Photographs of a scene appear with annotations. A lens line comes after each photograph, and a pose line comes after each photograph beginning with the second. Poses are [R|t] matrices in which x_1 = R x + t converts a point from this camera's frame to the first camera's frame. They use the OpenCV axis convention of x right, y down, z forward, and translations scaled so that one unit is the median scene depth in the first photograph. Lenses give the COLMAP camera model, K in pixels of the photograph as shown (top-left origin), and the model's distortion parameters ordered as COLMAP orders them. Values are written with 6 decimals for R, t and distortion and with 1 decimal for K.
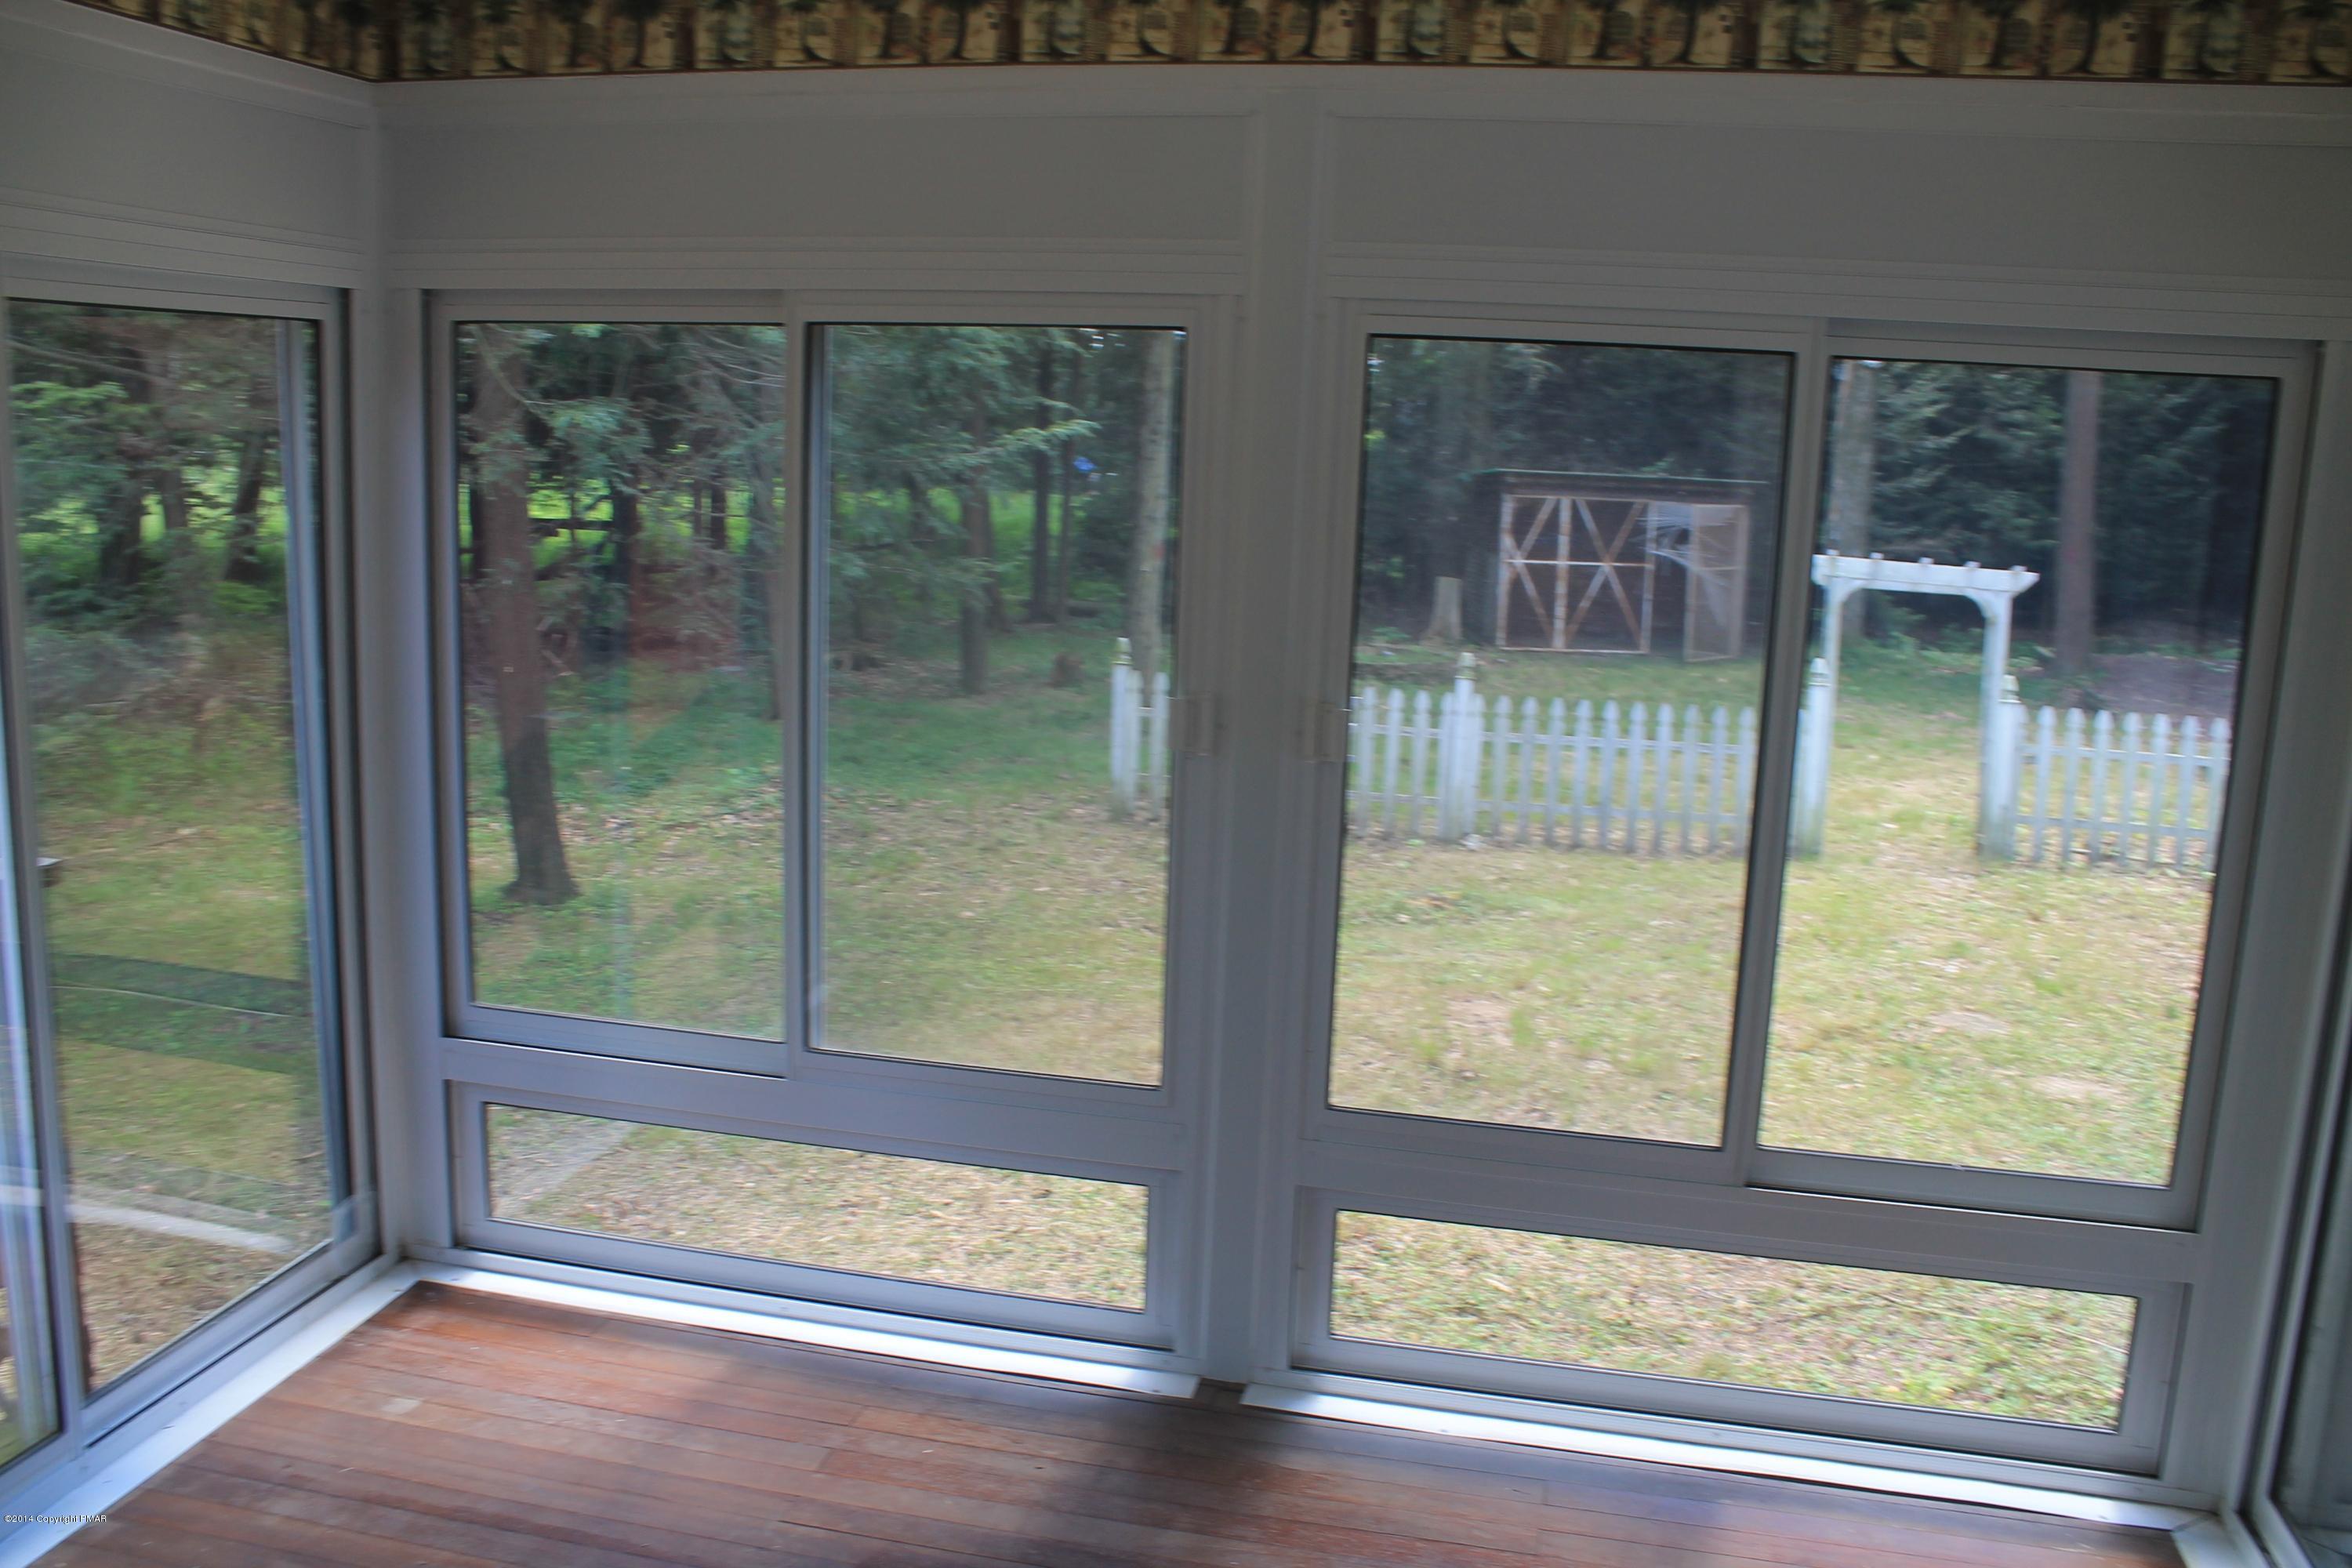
lens RADIAL K [[1925.8, 0, 1176.0], [0, 1925.8, 784.0], [0, 0, 1]] dist [-0.147552, 0.001389]
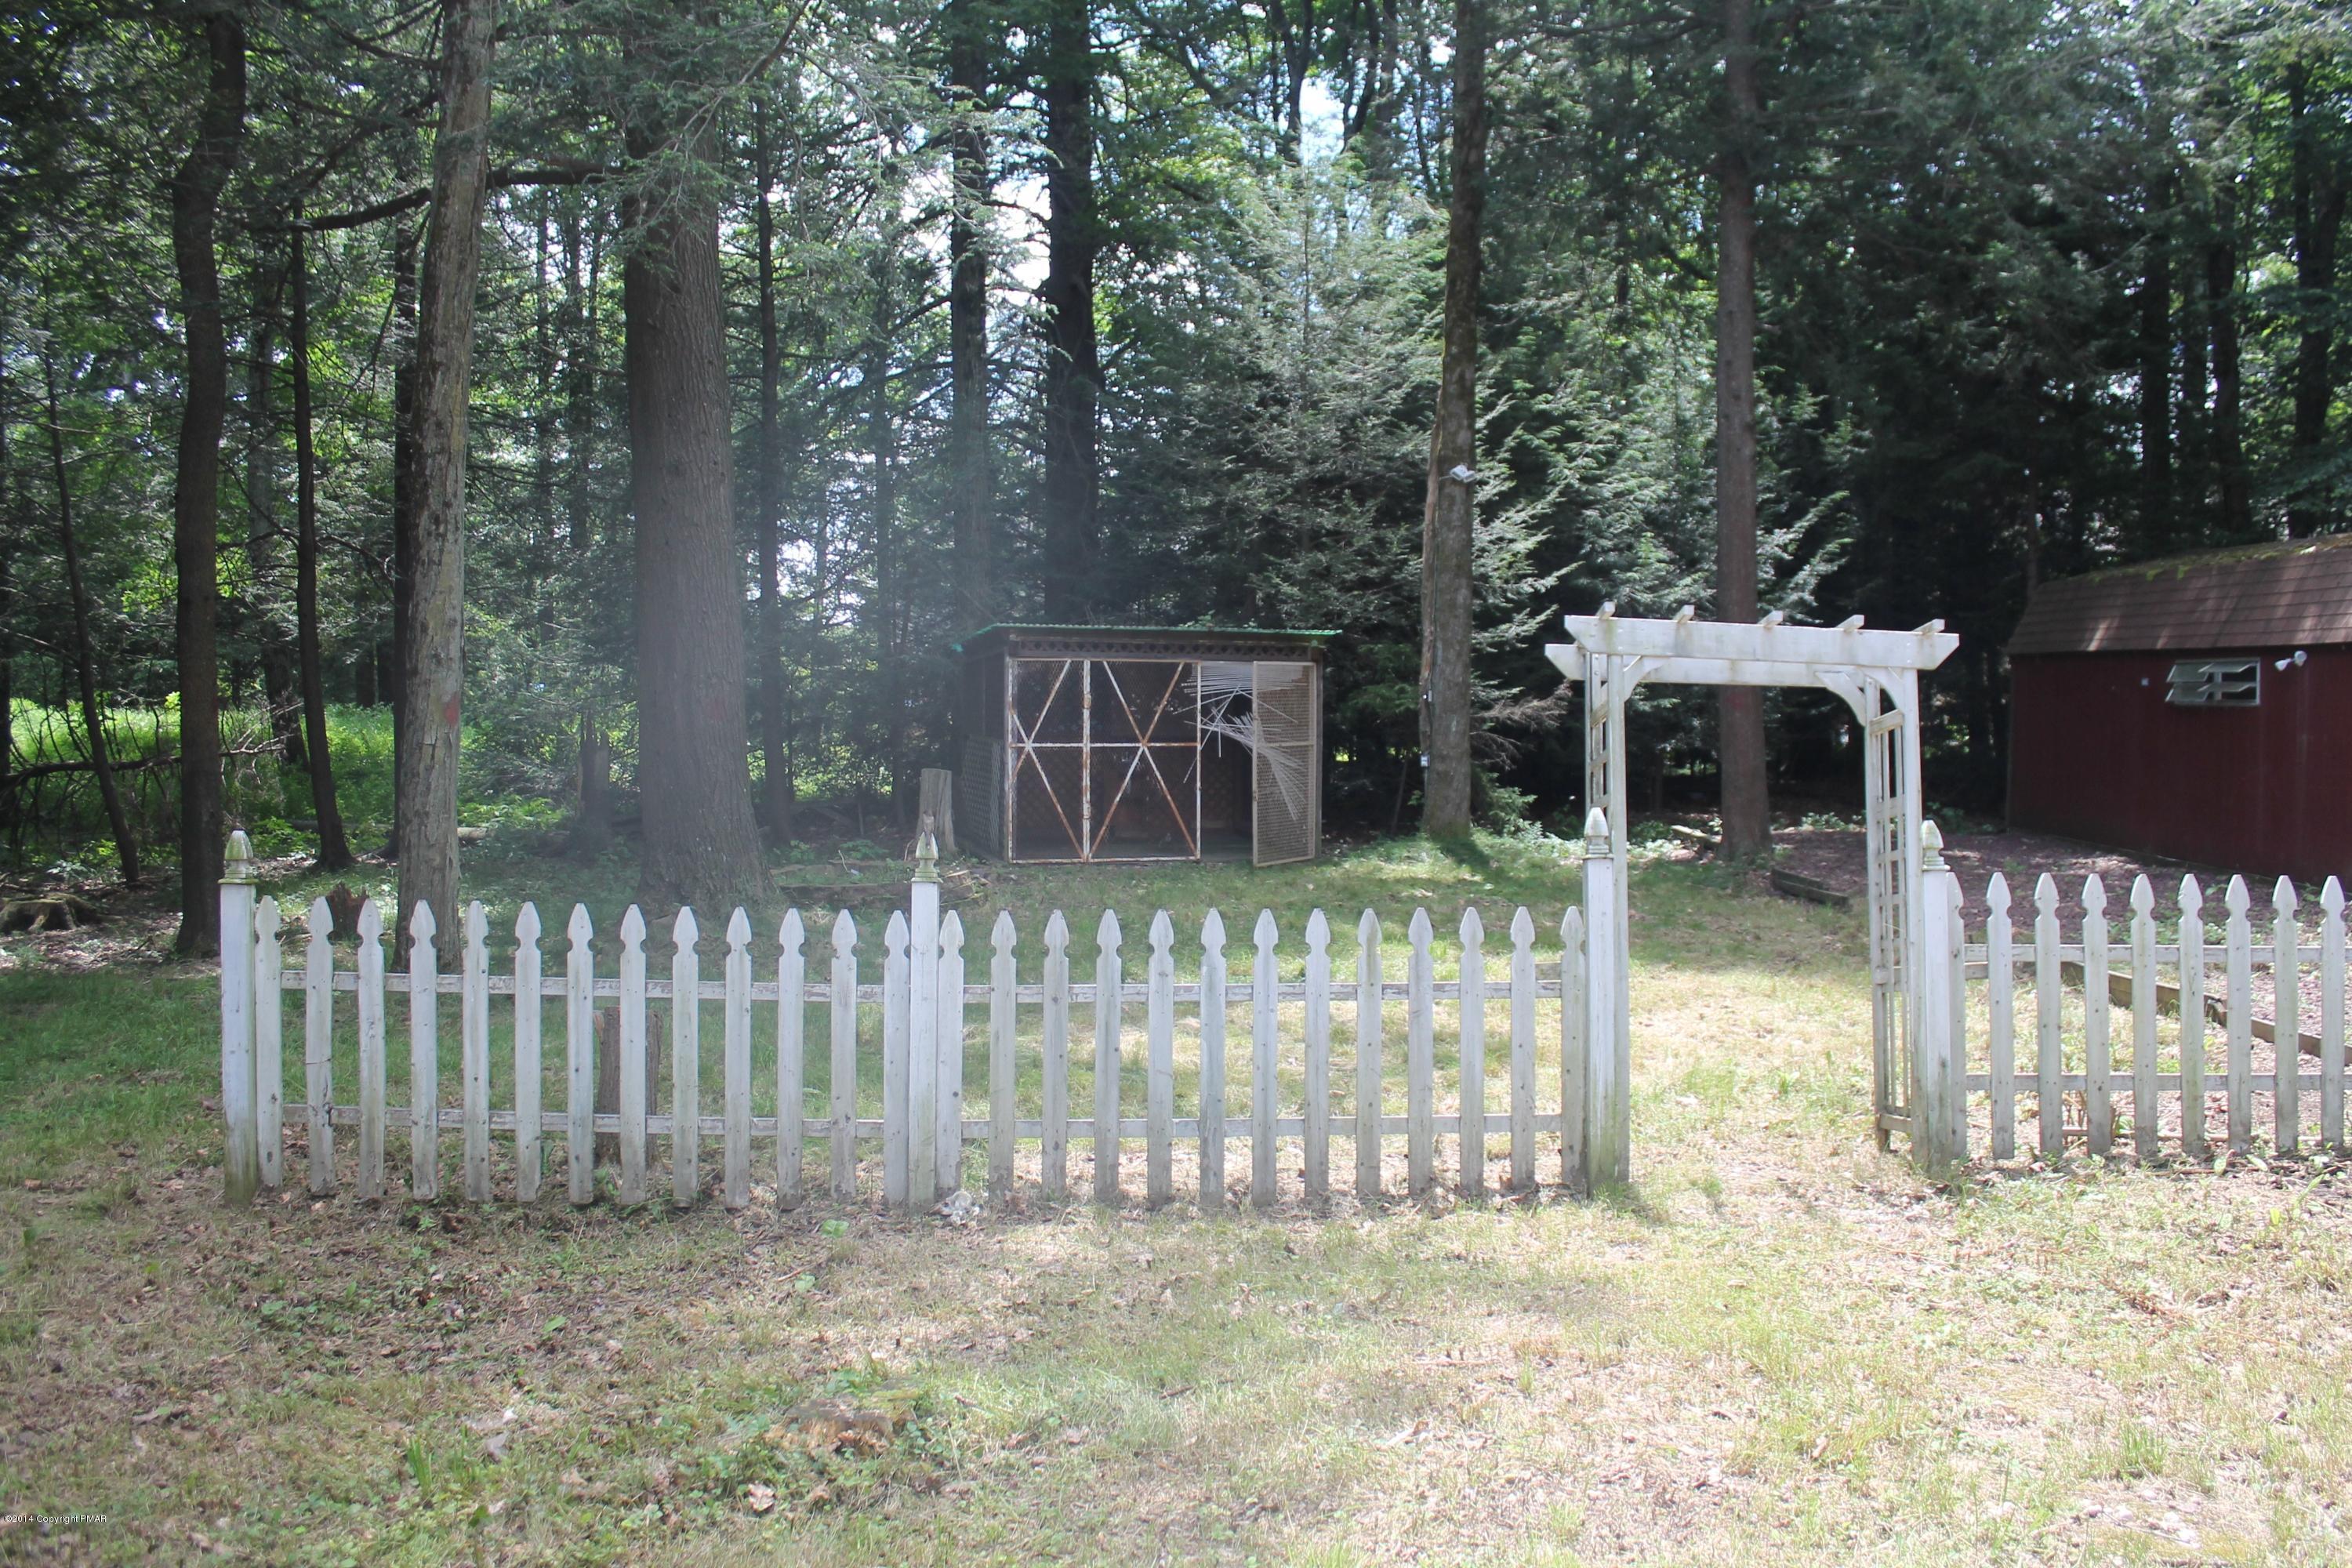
lens RADIAL K [[1948.4, 0, 1176.0], [0, 1948.4, 784.0], [0, 0, 1]] dist [-0.002866, -0.001662]
pose [[0.968550, -0.035783, 0.246233, 0.046485], [0.066024, 0.991090, -0.115677, -0.008758], [-0.239899, 0.128297, 0.962283, 0.252854]]
